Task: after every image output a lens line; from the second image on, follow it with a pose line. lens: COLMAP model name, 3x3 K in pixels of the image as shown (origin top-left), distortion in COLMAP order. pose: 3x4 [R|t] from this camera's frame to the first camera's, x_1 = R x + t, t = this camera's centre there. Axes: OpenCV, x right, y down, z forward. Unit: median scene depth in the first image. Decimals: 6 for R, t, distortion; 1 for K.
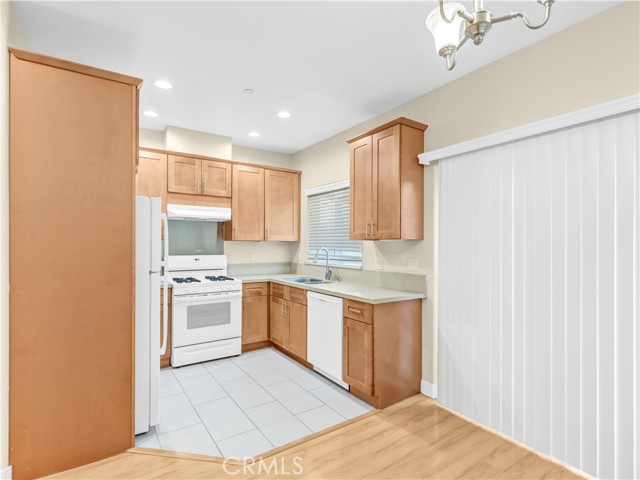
lens RADIAL K [[328.5, 0, 321.8], [0, 328.5, 244.1], [0, 0, 1]] dist [0.018683, -0.000443]
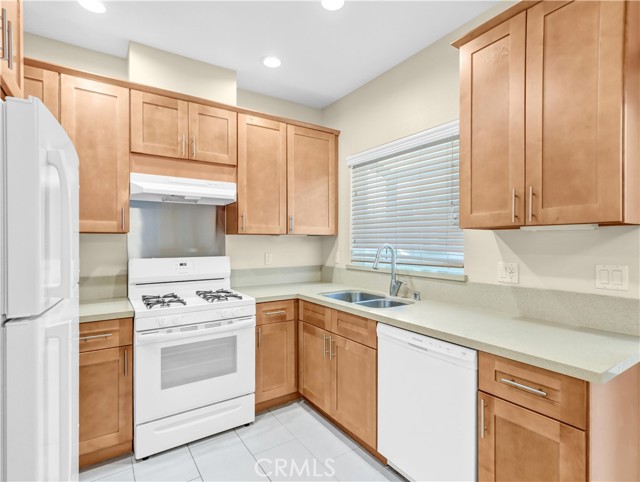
lens RADIAL K [[328.5, 0, 318.7], [0, 328.5, 239.5], [0, 0, 1]] dist [0.018683, -0.000443]
pose [[0.999855, -0.007630, -0.015228, -0.114628], [0.007563, 0.999962, -0.004434, 0.004489], [0.015261, 0.004318, 0.999874, 0.390213]]
